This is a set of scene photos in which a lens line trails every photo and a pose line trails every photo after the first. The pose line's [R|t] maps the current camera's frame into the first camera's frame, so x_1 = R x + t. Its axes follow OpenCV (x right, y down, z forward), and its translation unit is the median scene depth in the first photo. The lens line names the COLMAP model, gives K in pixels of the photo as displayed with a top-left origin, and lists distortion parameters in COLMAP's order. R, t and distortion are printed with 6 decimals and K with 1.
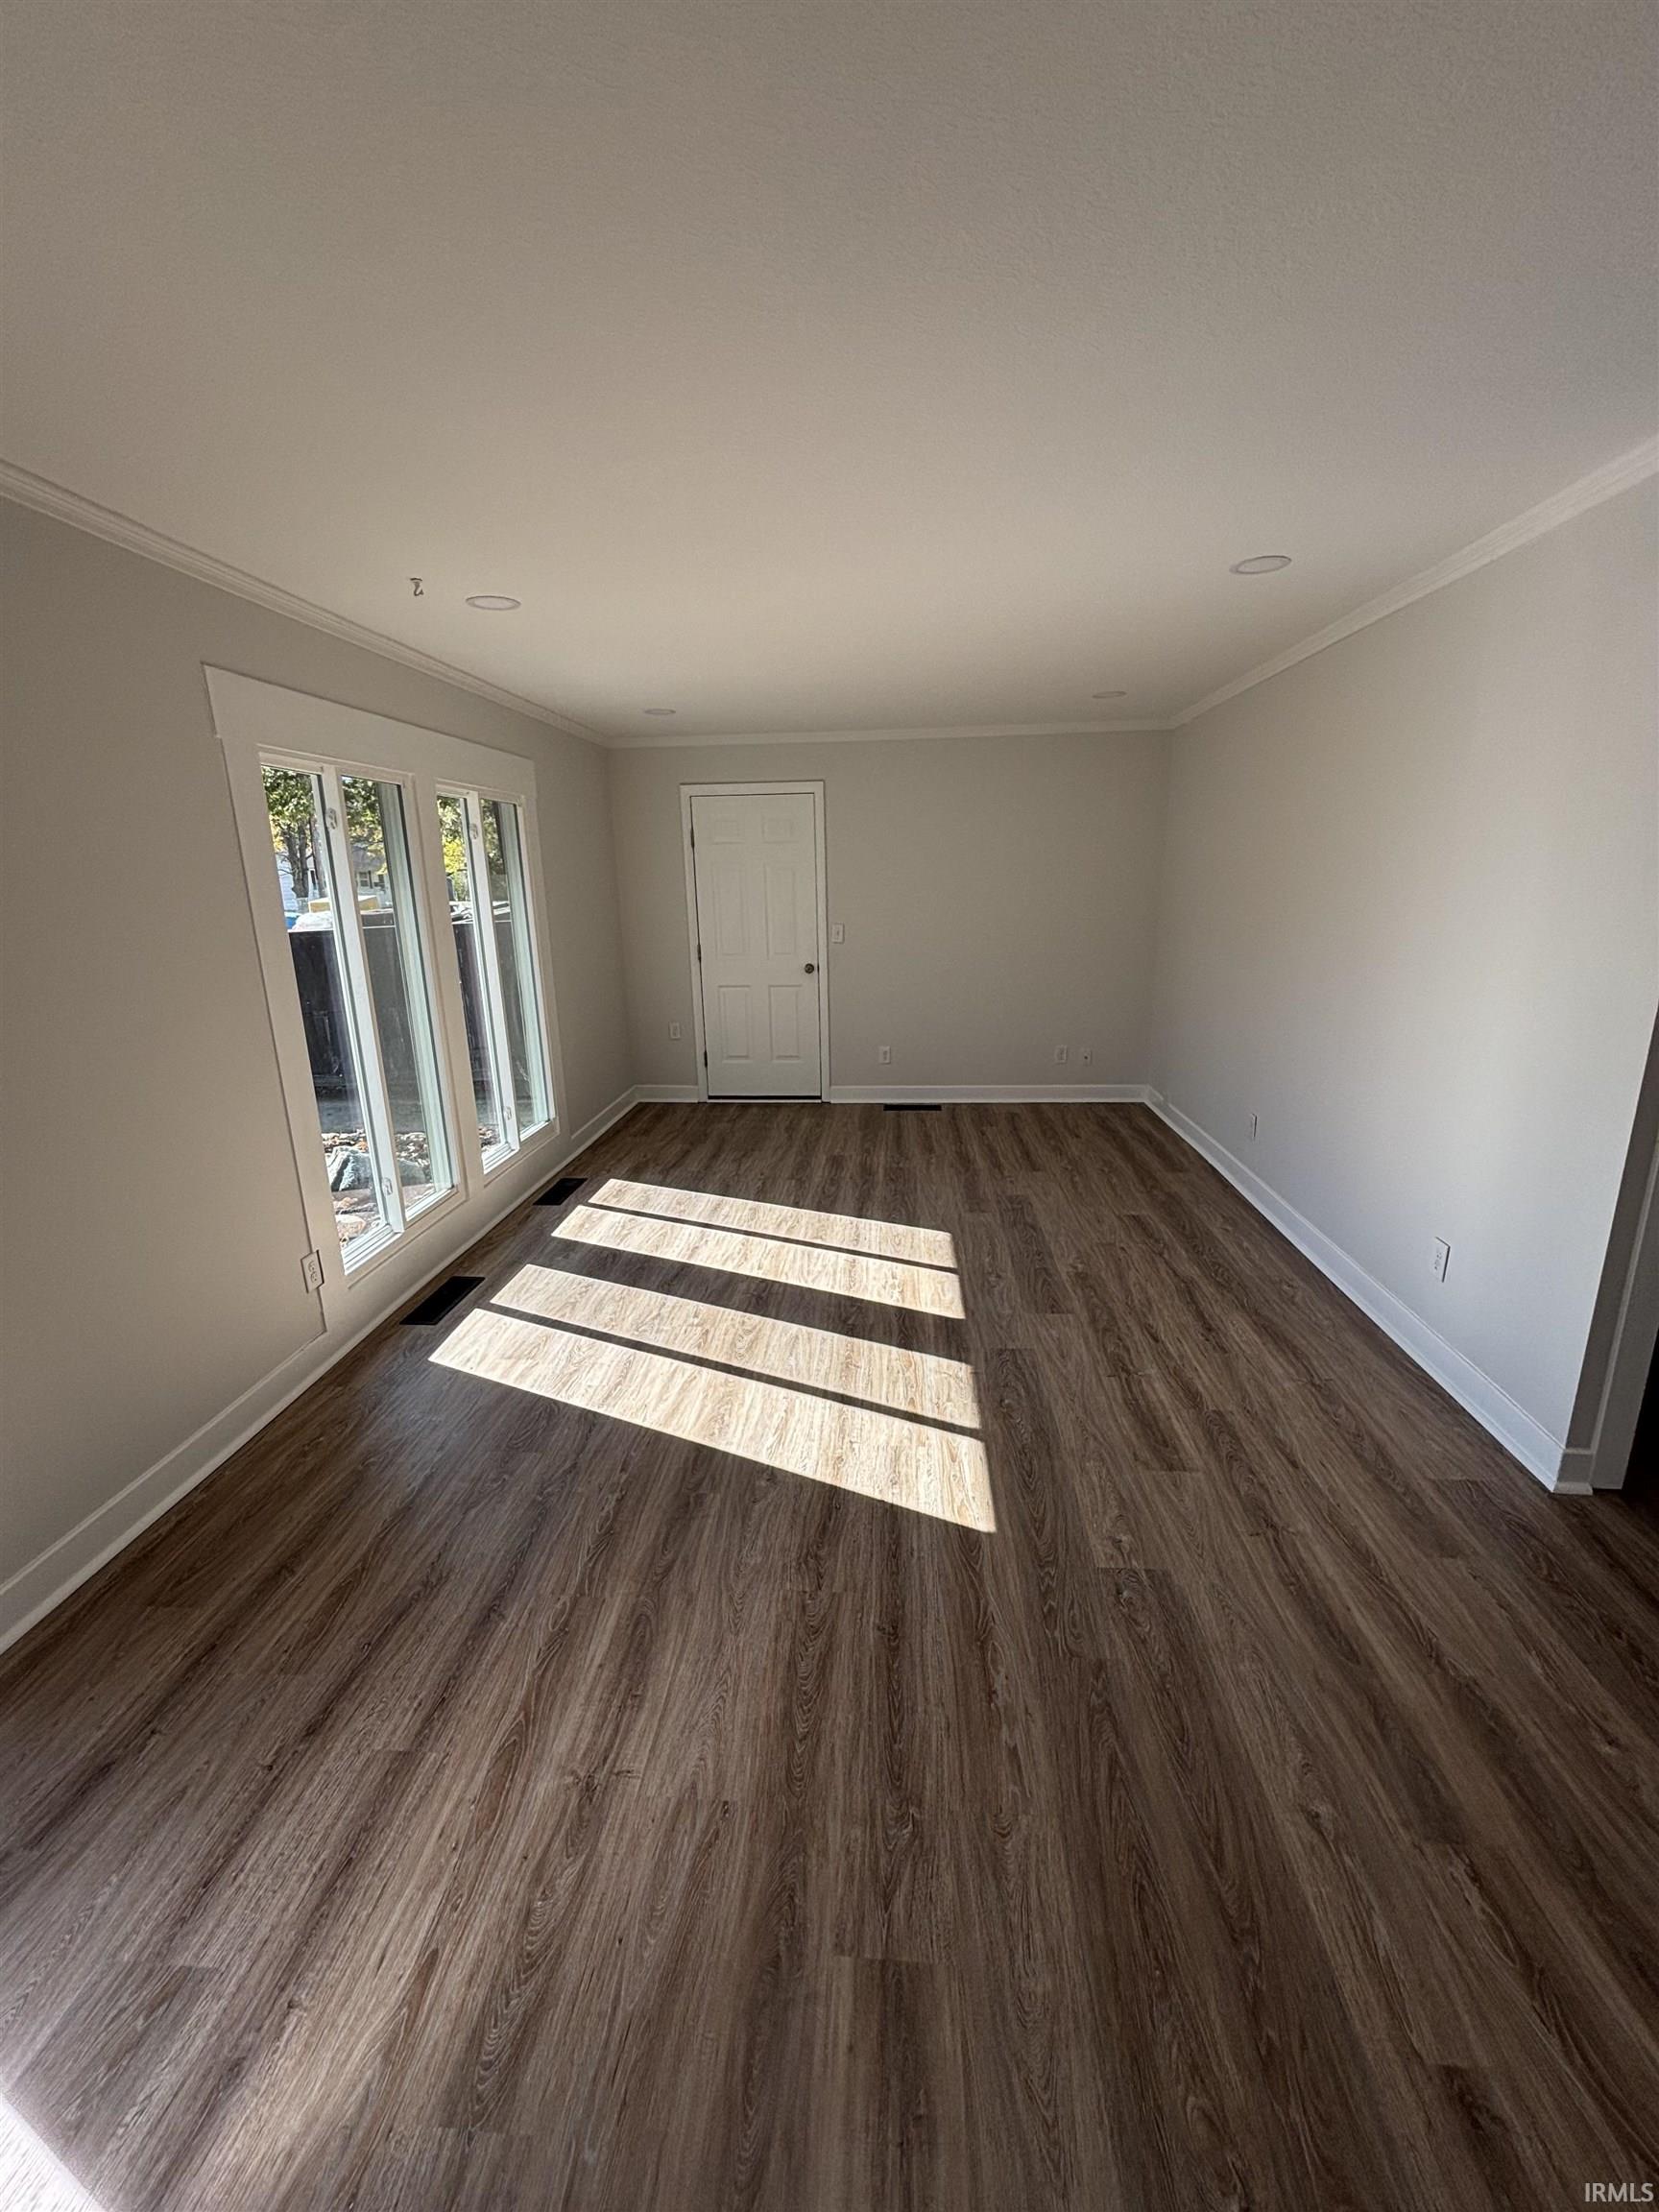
lens RADIAL K [[889.8, 0, 839.3], [0, 889.8, 1109.1], [0, 0, 1]] dist [-0.001433, -0.001994]
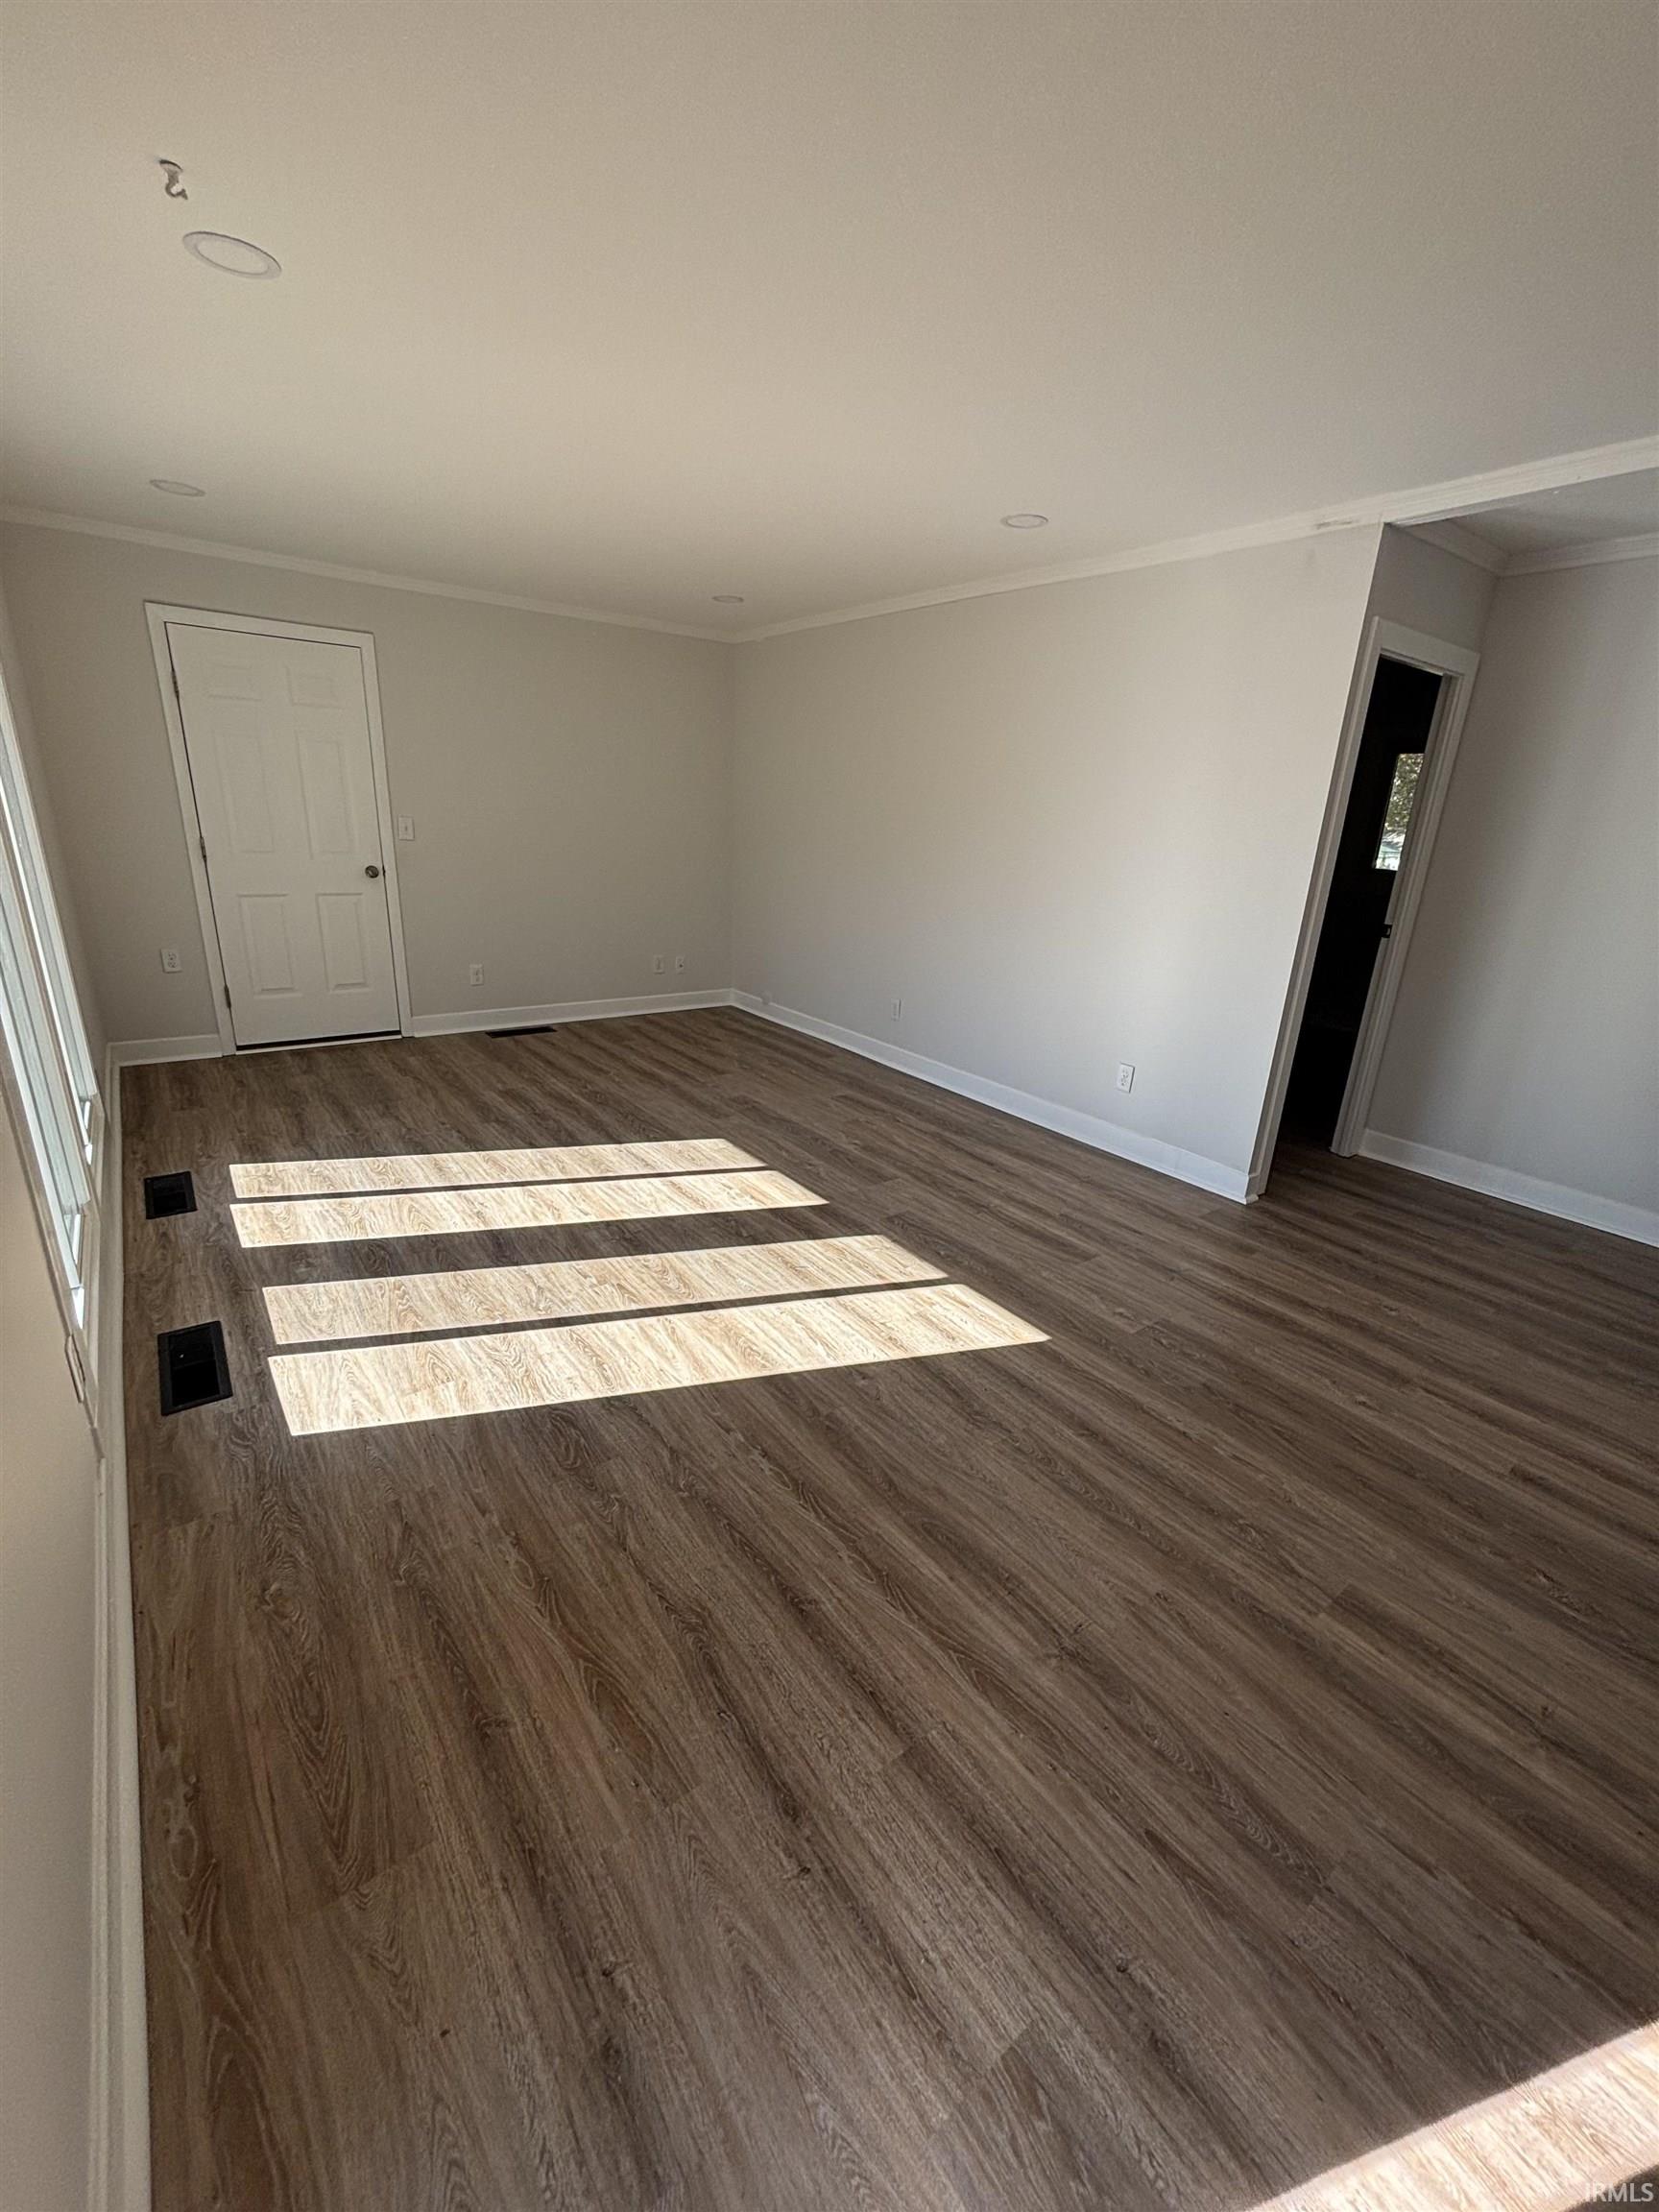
lens RADIAL K [[883.9, 0, 840.0], [0, 883.9, 1102.3], [0, 0, 1]] dist [0.026231, -0.011178]
pose [[0.746849, -0.157237, 0.646137, -0.485974], [0.105966, 0.987368, 0.117794, -0.005933], [-0.656496, -0.019506, 0.754077, 0.190050]]
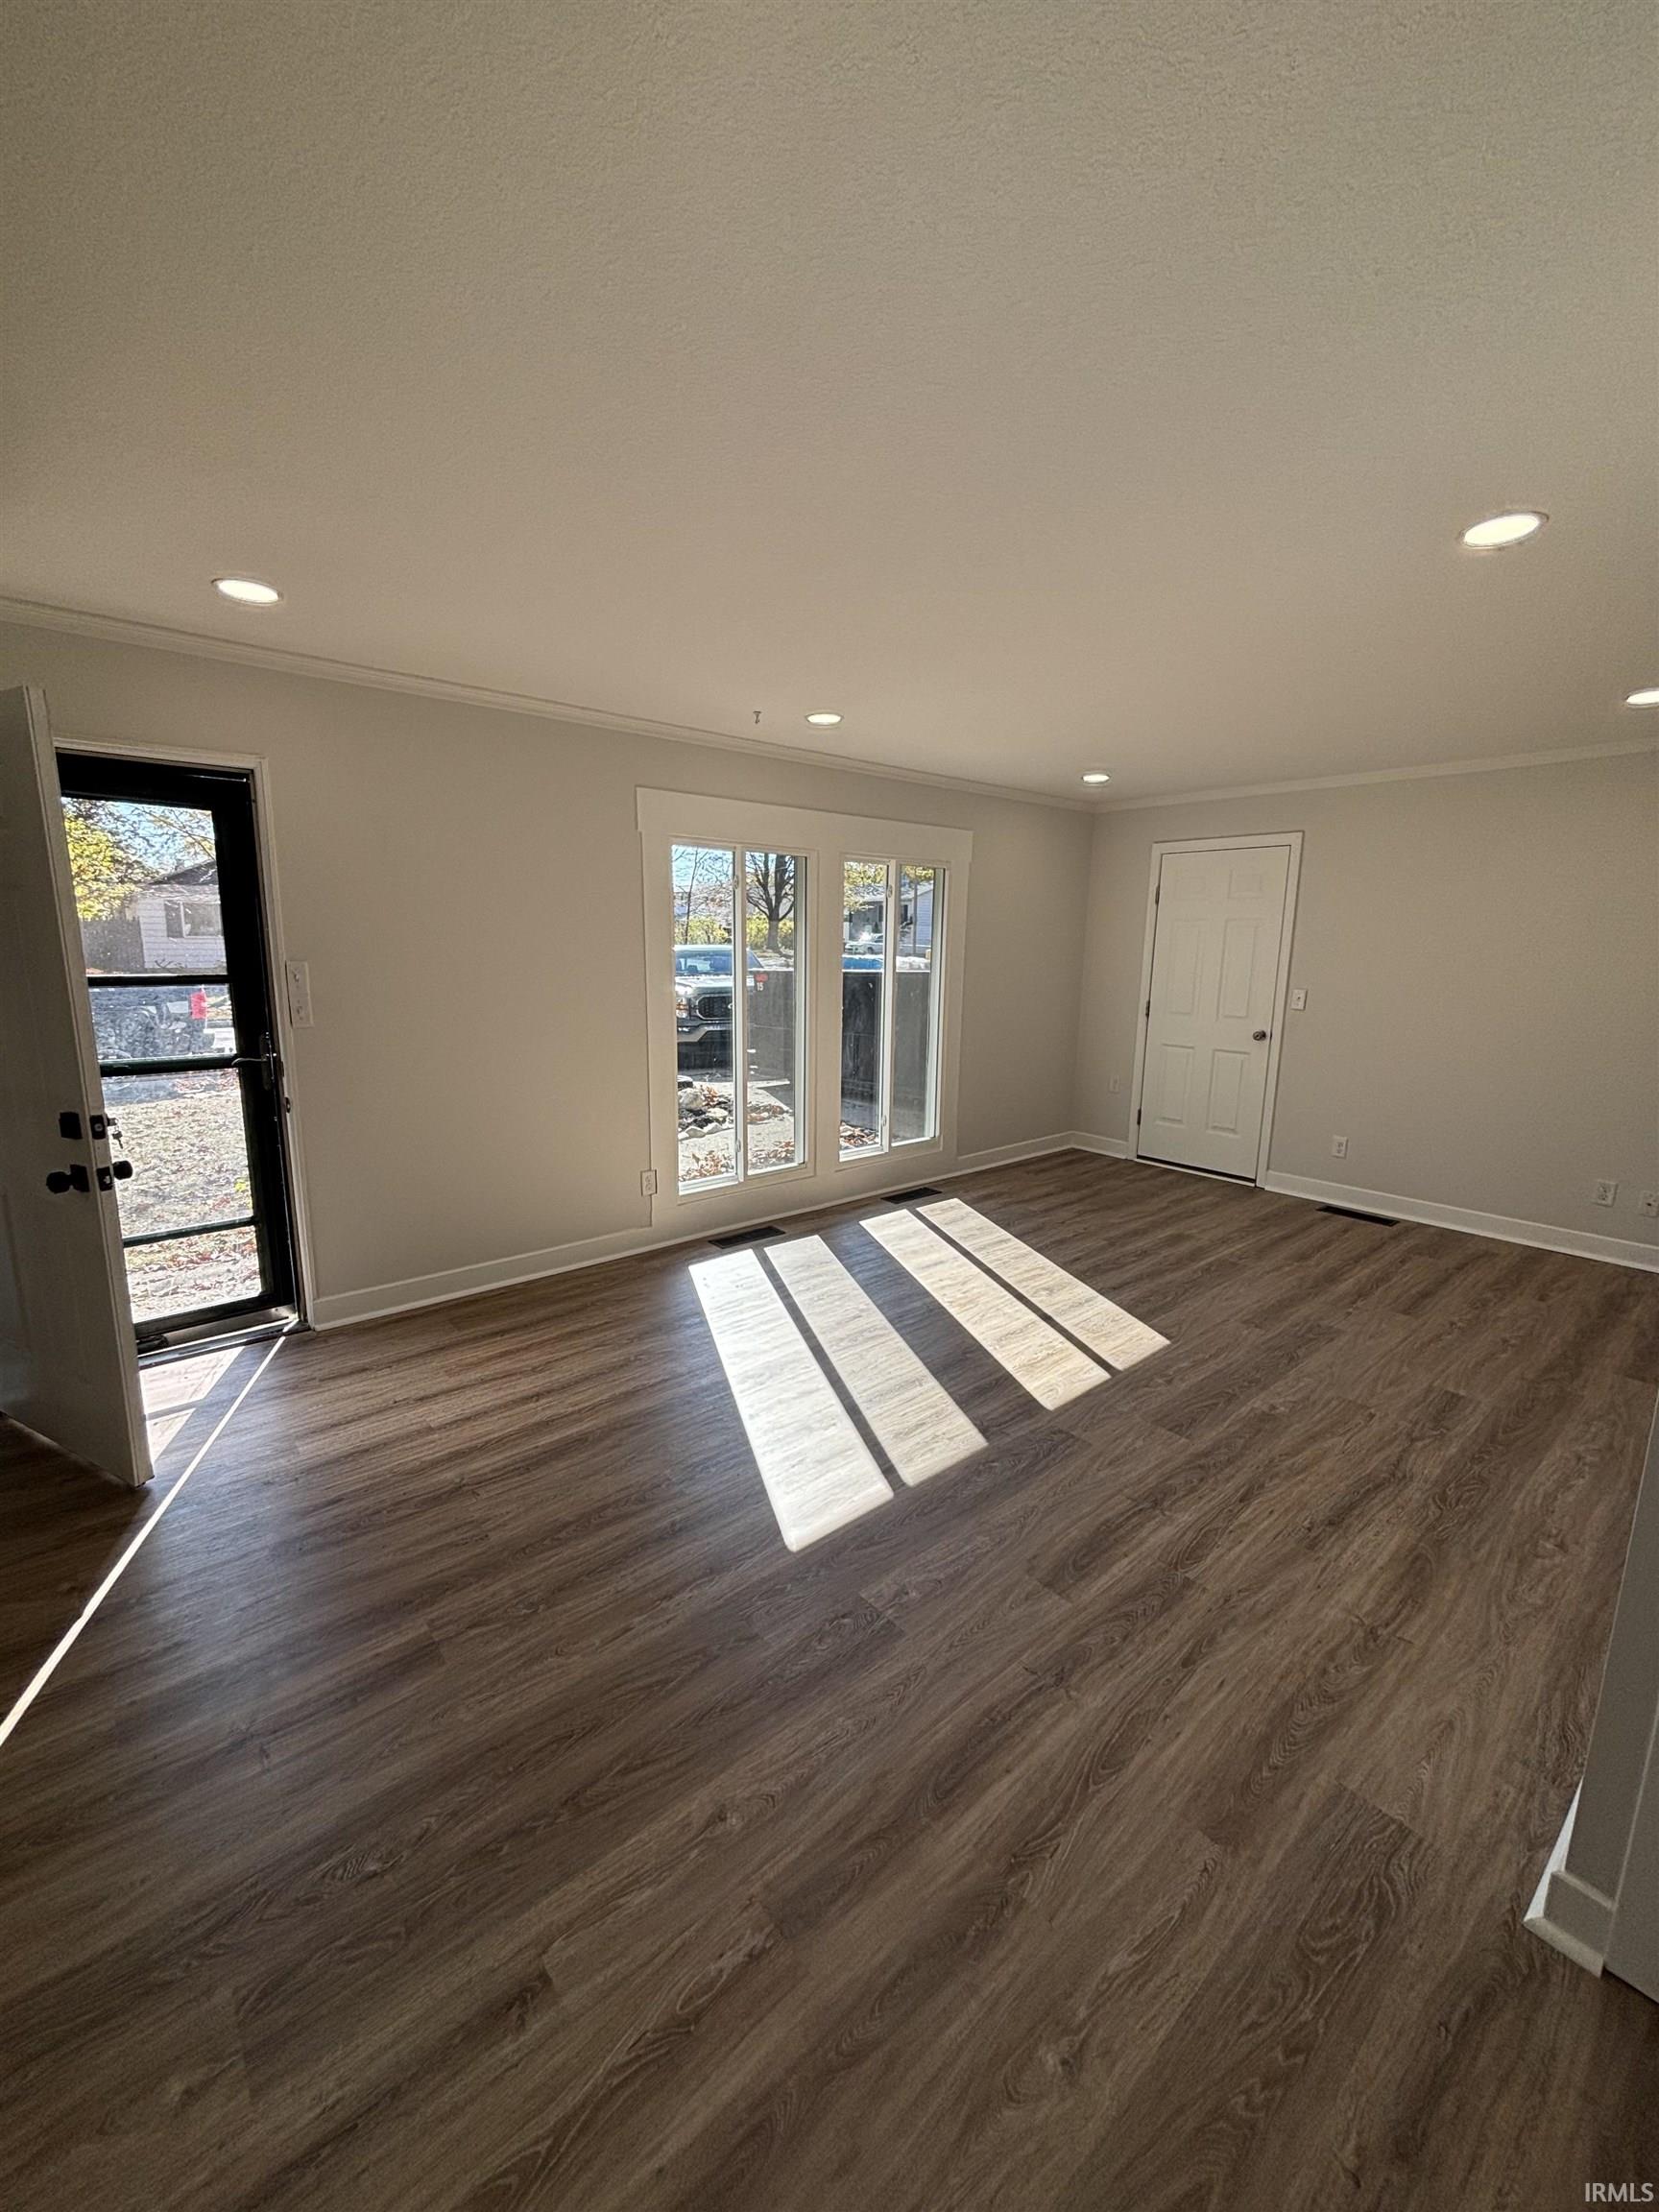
lens RADIAL K [[901.0, 0, 829.5], [0, 901.0, 1106.0], [0, 0, 1]] dist [-0.002140, 0.000327]
pose [[0.702256, 0.156296, -0.694556, 0.541182], [-0.206267, 0.978427, 0.011622, -0.018111], [0.681388, 0.135102, 0.719345, 0.102653]]
